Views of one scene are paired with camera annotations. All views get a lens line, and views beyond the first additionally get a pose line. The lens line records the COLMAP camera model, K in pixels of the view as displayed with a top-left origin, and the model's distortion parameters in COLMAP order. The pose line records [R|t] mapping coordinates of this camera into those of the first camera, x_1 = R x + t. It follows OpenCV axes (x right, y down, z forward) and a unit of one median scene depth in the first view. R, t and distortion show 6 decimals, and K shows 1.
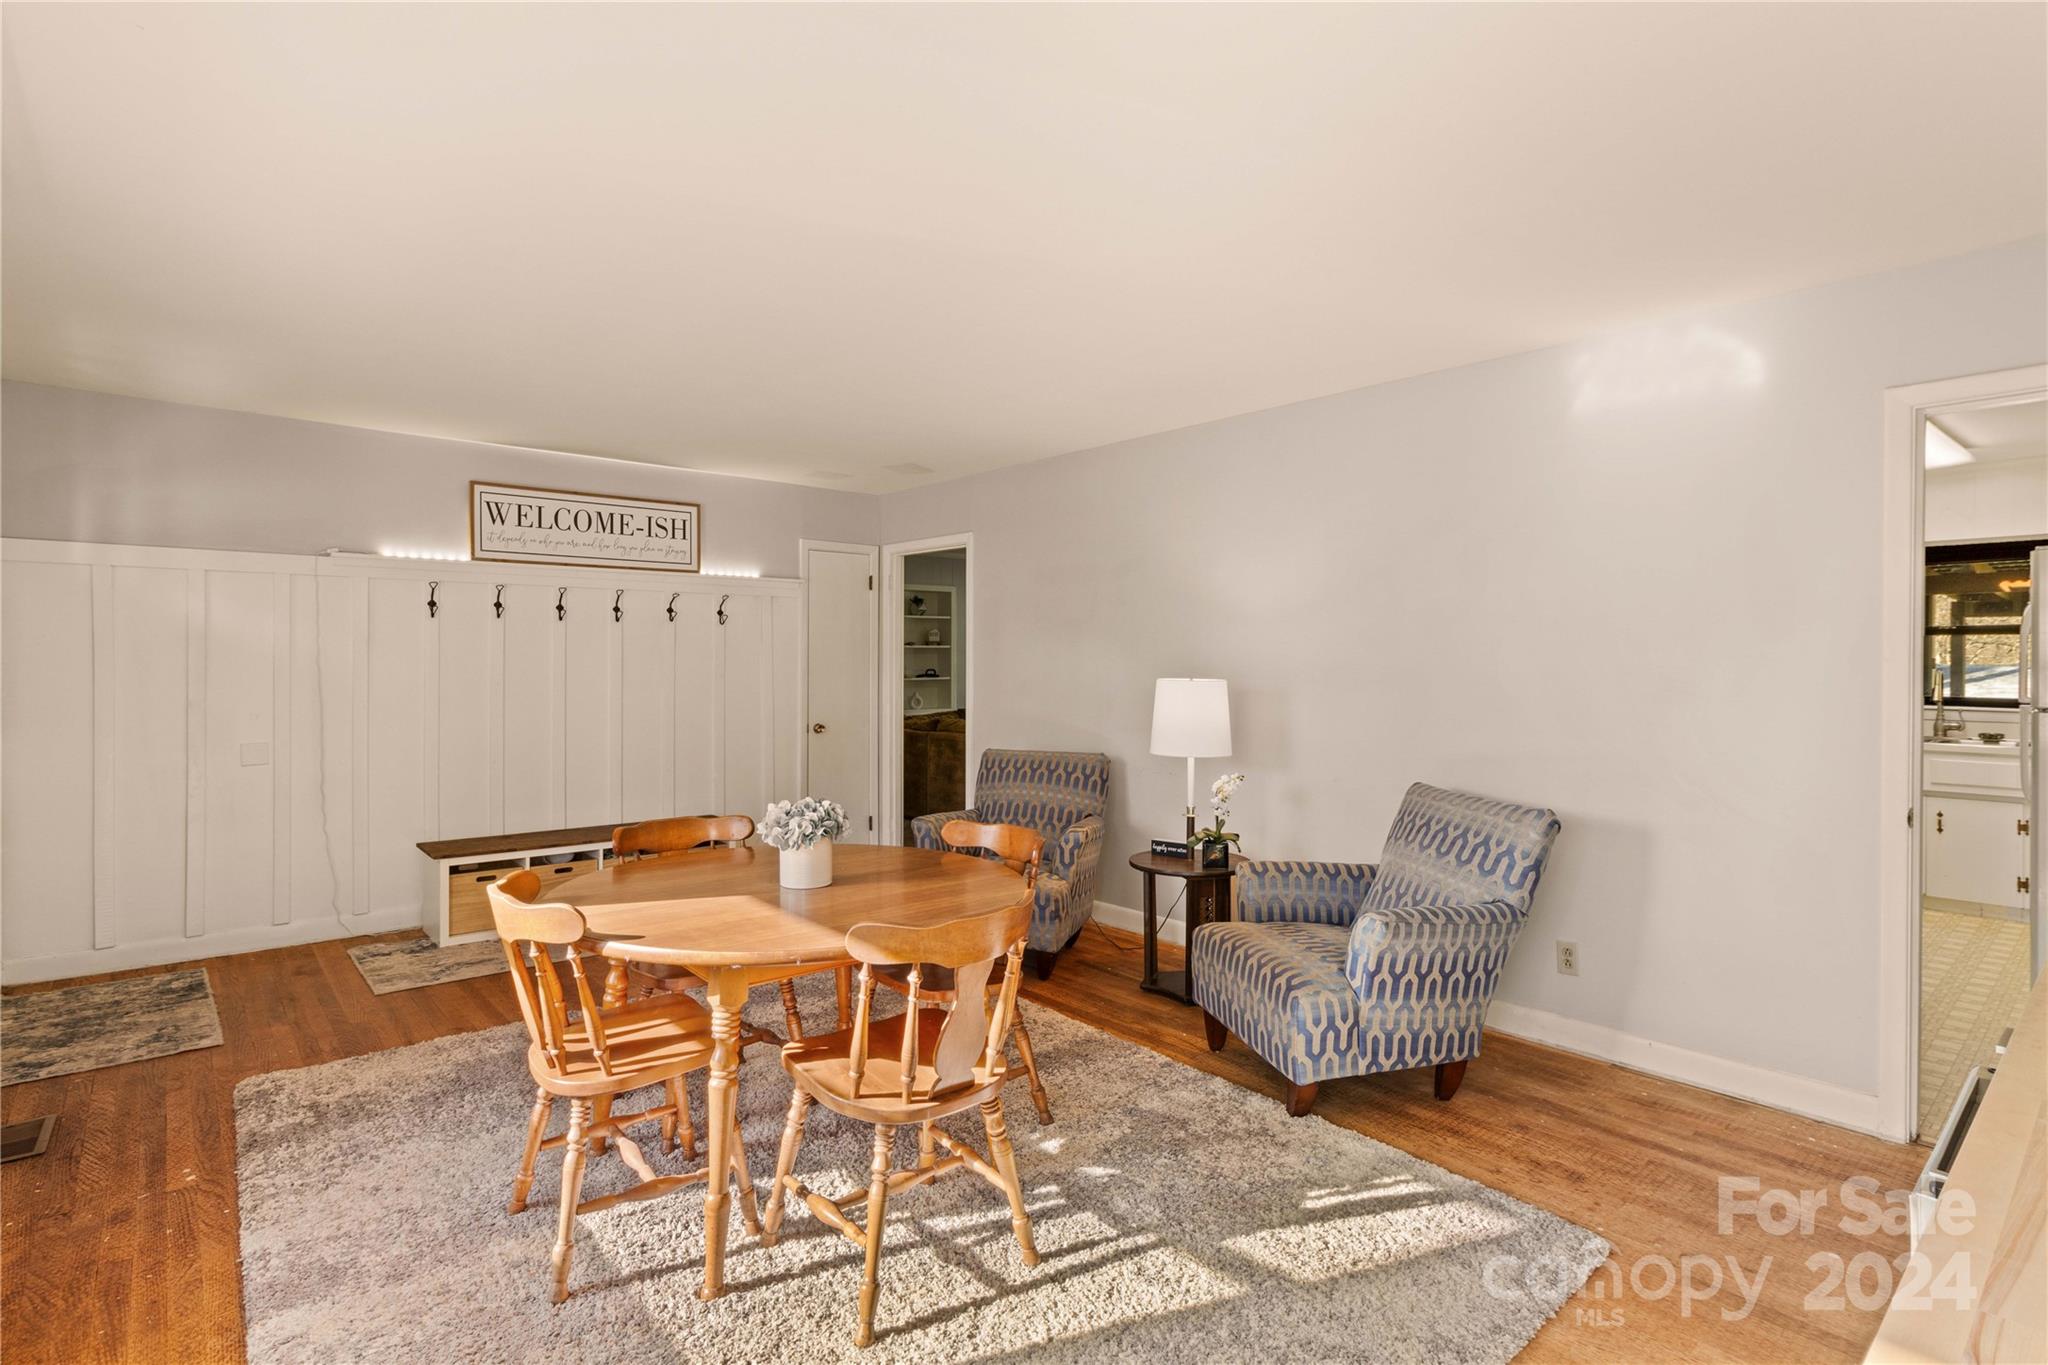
lens RADIAL K [[972.4, 0, 1027.2], [0, 972.4, 648.1], [0, 0, 1]] dist [-0.000301, 0.000202]
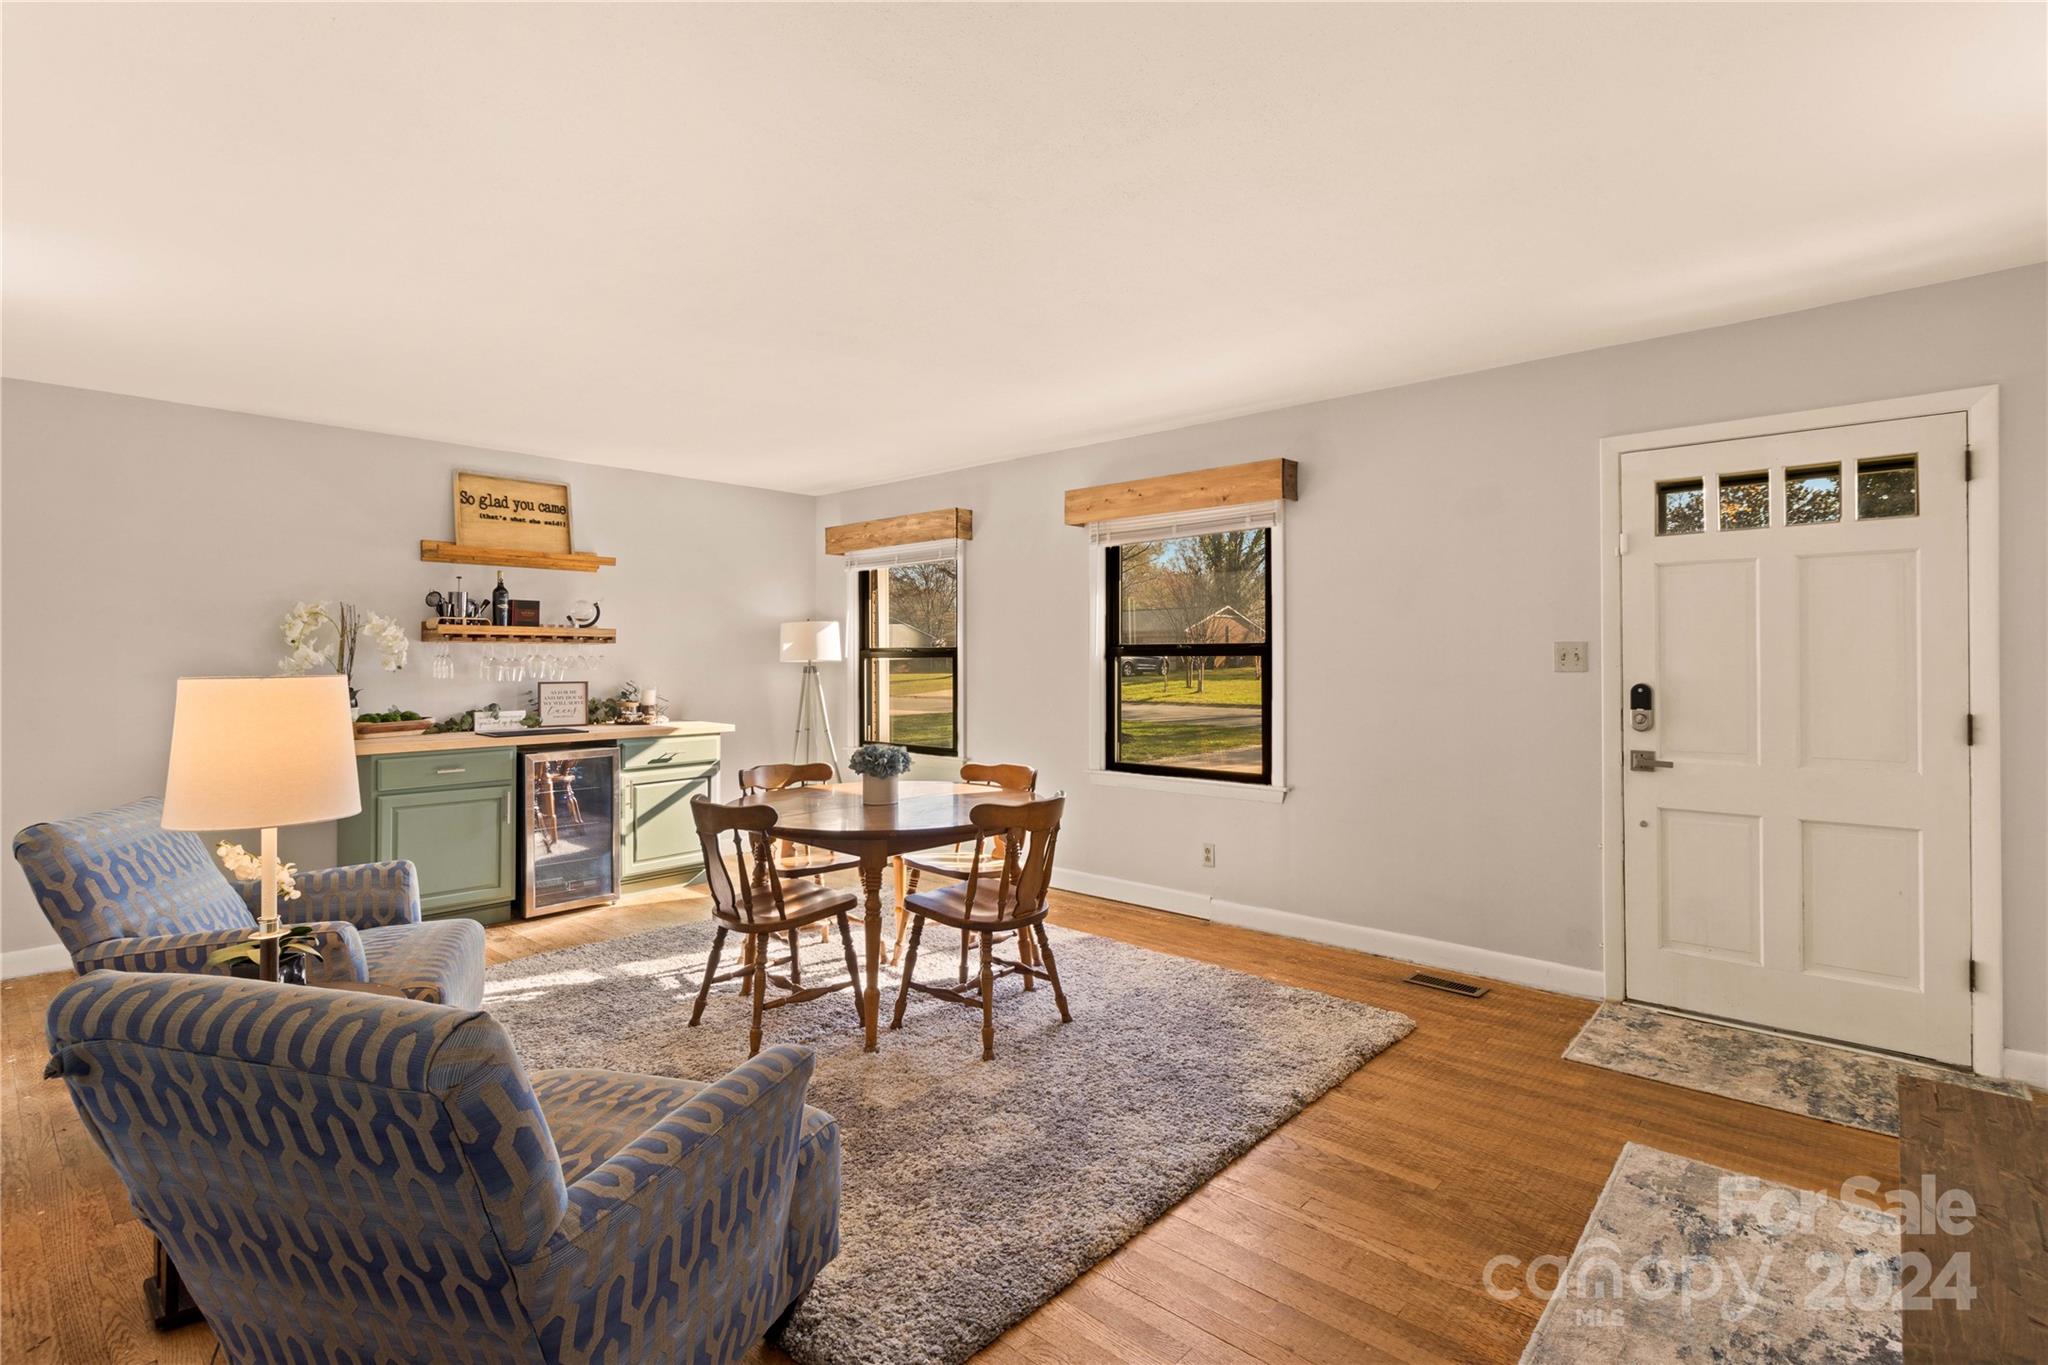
lens RADIAL K [[972.4, 0, 1027.2], [0, 972.4, 648.1], [0, 0, 1]] dist [-0.000301, 0.000202]
pose [[-0.989830, -0.000193, -0.142257, -0.122721], [0.002372, 0.999838, -0.017858, 0.019782], [0.142238, -0.018014, -0.989669, 1.229561]]
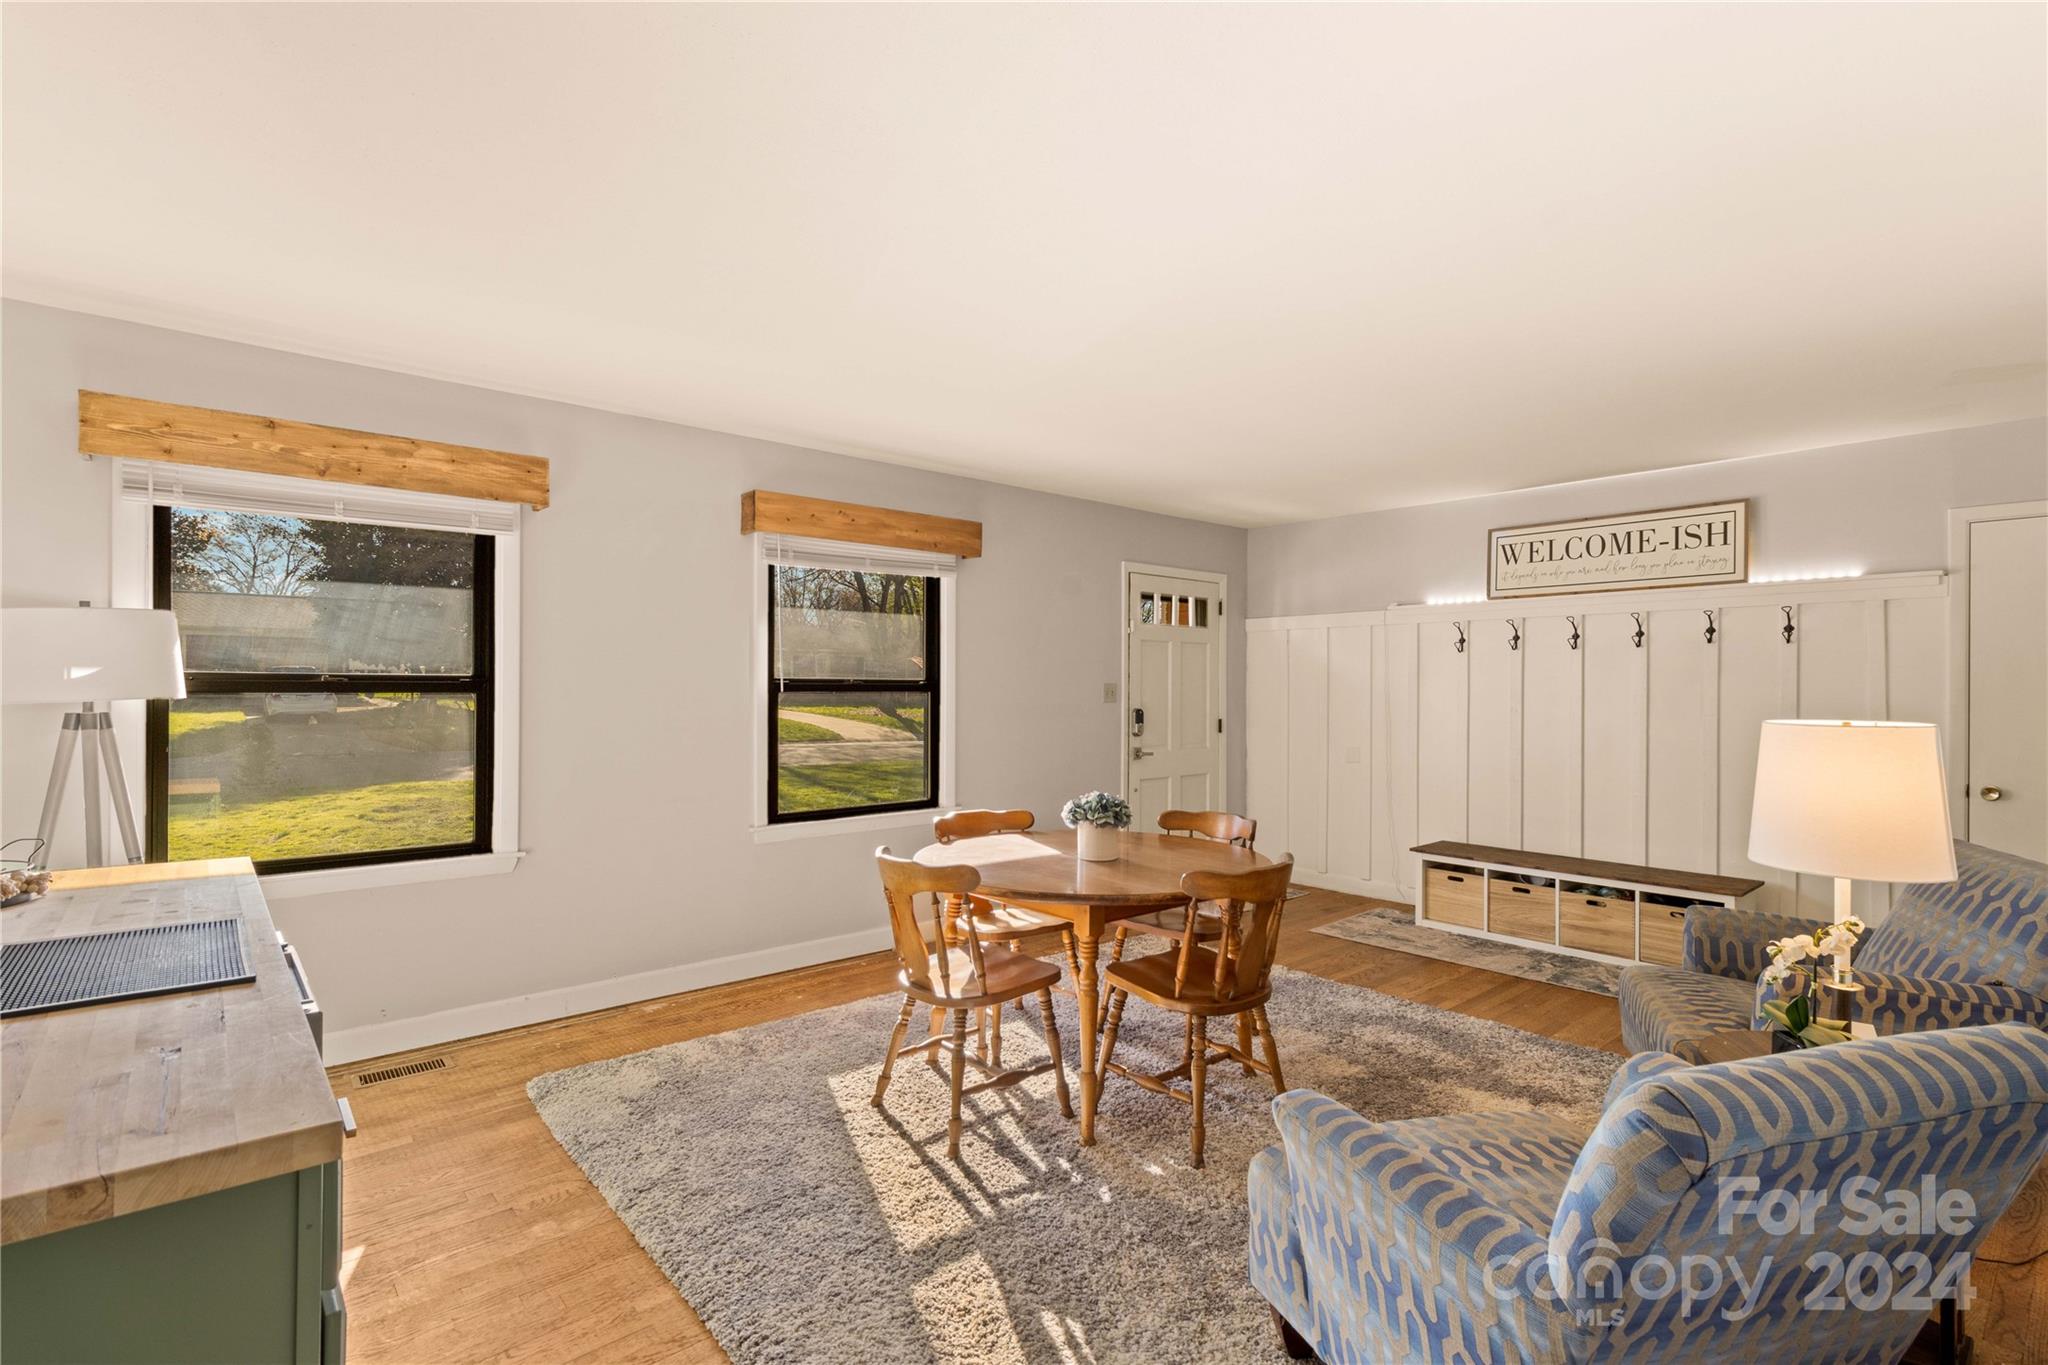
lens RADIAL K [[954.0, 0, 1035.9], [0, 954.0, 673.4], [0, 0, 1]] dist [-0.001593, 0.000054]
pose [[0.032340, -0.018435, -0.999307, 0.514850], [0.007877, 0.999804, -0.018190, 0.010816], [0.999446, -0.007283, 0.032479, 0.437038]]
